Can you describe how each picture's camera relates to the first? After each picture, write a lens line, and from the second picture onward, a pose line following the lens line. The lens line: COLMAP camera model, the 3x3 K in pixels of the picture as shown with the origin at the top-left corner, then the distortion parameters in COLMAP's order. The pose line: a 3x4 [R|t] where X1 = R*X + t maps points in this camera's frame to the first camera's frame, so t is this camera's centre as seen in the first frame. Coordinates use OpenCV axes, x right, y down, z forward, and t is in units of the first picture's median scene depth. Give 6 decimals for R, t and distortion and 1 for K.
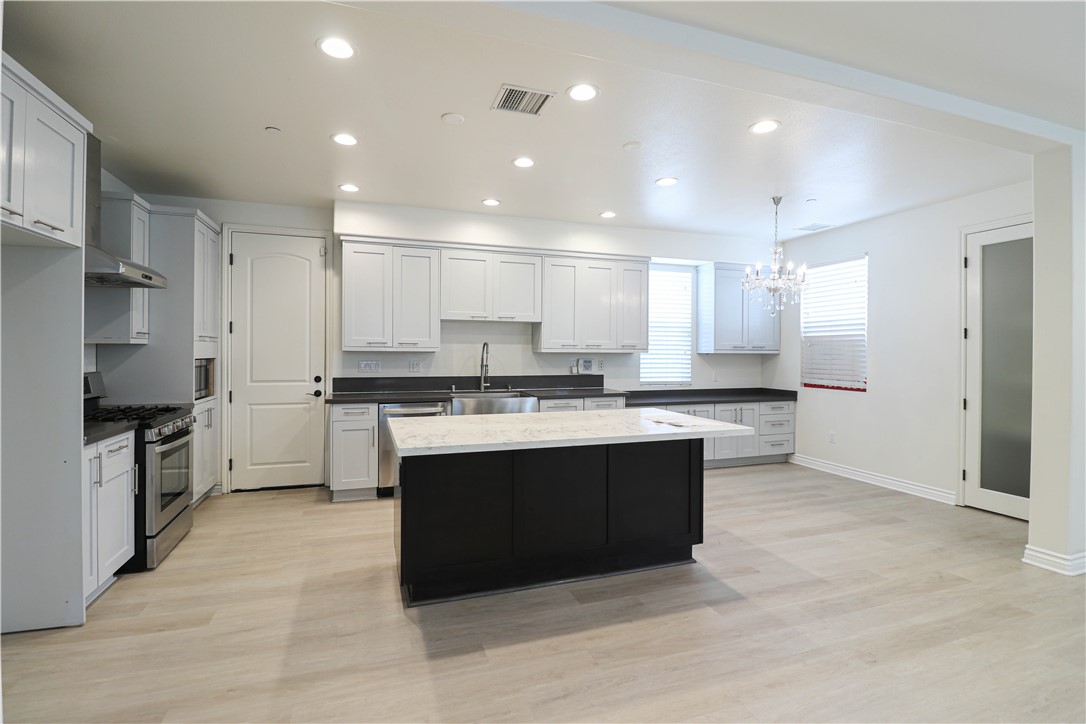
lens RADIAL K [[509.1, 0, 544.8], [0, 509.1, 356.1], [0, 0, 1]] dist [-0.008911, -0.009499]
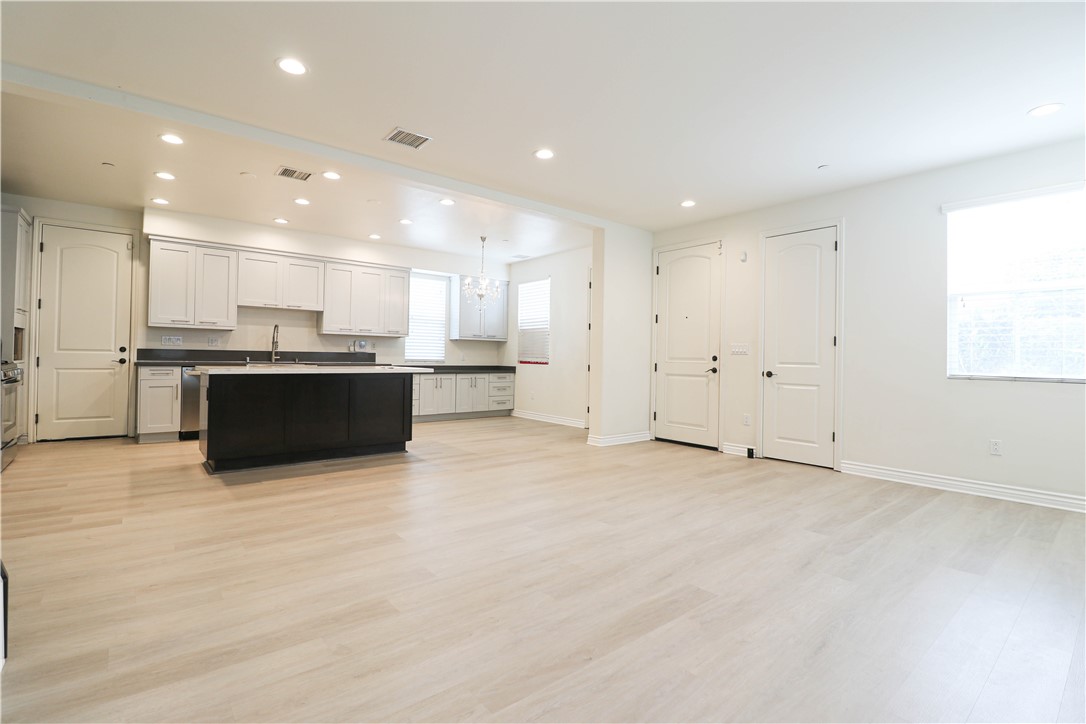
lens RADIAL K [[509.1, 0, 554.1], [0, 509.1, 357.2], [0, 0, 1]] dist [-0.008911, -0.009499]
pose [[0.937036, 0.012027, 0.349026, 0.103153], [-0.009691, 0.999917, -0.008440, 0.063502], [-0.349099, 0.004526, 0.937075, -0.493021]]
